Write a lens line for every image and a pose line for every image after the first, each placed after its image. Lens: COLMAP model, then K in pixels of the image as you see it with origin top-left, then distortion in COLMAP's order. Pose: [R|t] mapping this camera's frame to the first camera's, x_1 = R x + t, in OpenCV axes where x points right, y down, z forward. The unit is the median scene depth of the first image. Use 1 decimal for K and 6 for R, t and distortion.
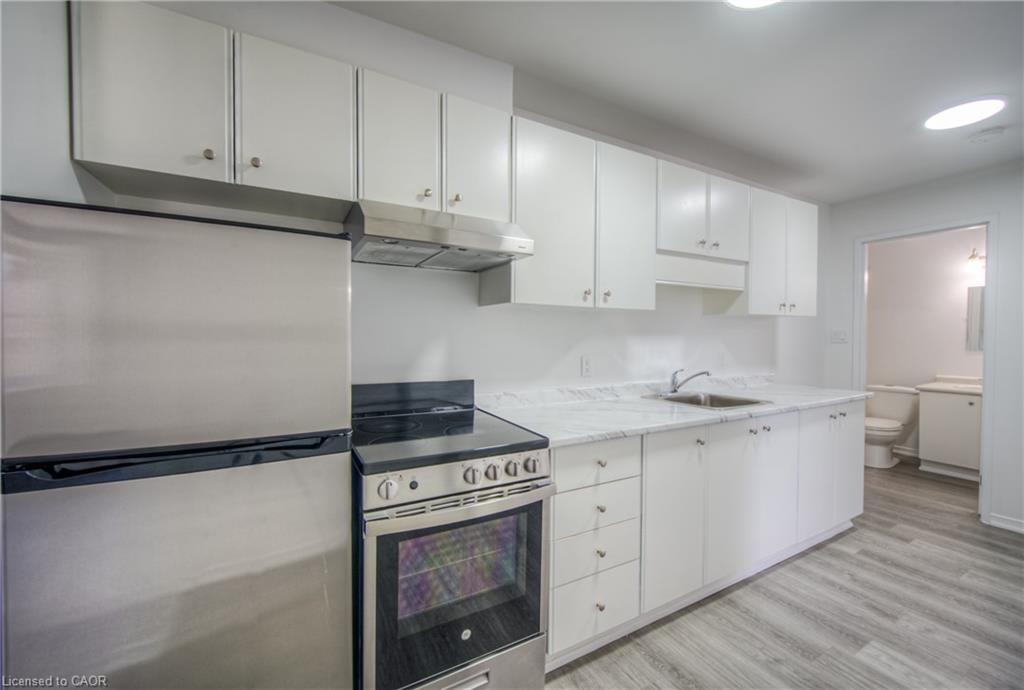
lens RADIAL K [[415.5, 0, 512.0], [0, 415.5, 345.0], [0, 0, 1]] dist [0.000564, 0.000044]
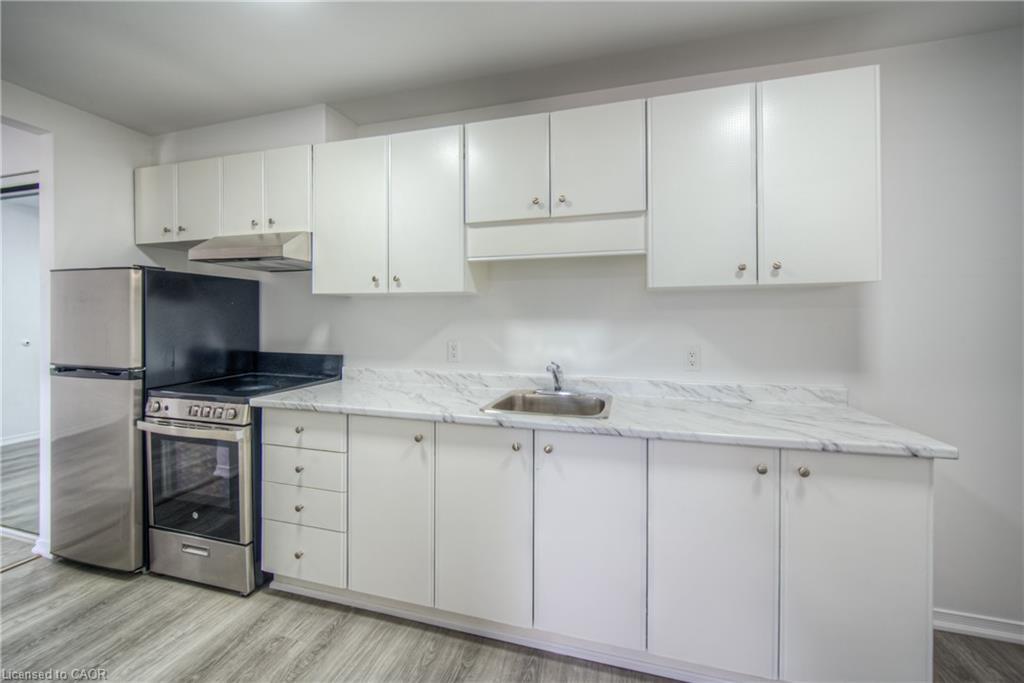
lens RADIAL K [[406.6, 0, 512.5], [0, 406.6, 328.0], [0, 0, 1]] dist [-0.002760, -0.000498]
pose [[0.704963, 0.006339, -0.709216, 1.138940], [-0.018992, 0.999770, -0.009943, 0.003270], [0.708990, 0.020479, 0.704921, 0.495501]]
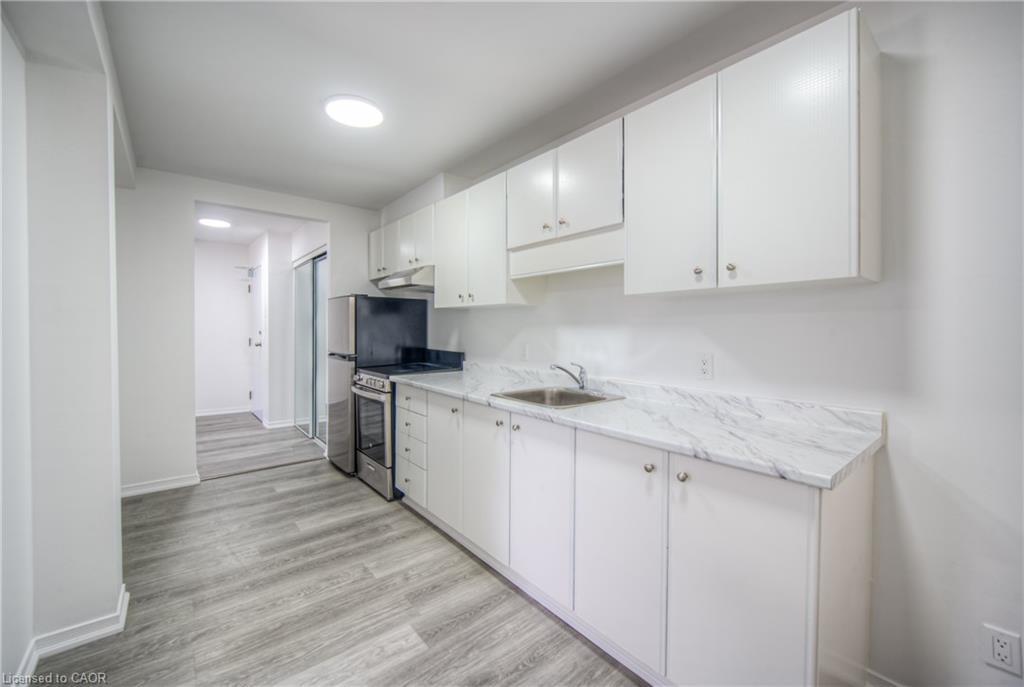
lens RADIAL K [[411.3, 0, 511.1], [0, 411.3, 340.3], [0, 0, 1]] dist [0.001477, 0.000035]
pose [[0.181263, 0.023723, -0.983149, 1.590868], [-0.032334, 0.999312, 0.018151, -0.003260], [0.982903, 0.028499, 0.181905, 0.882128]]
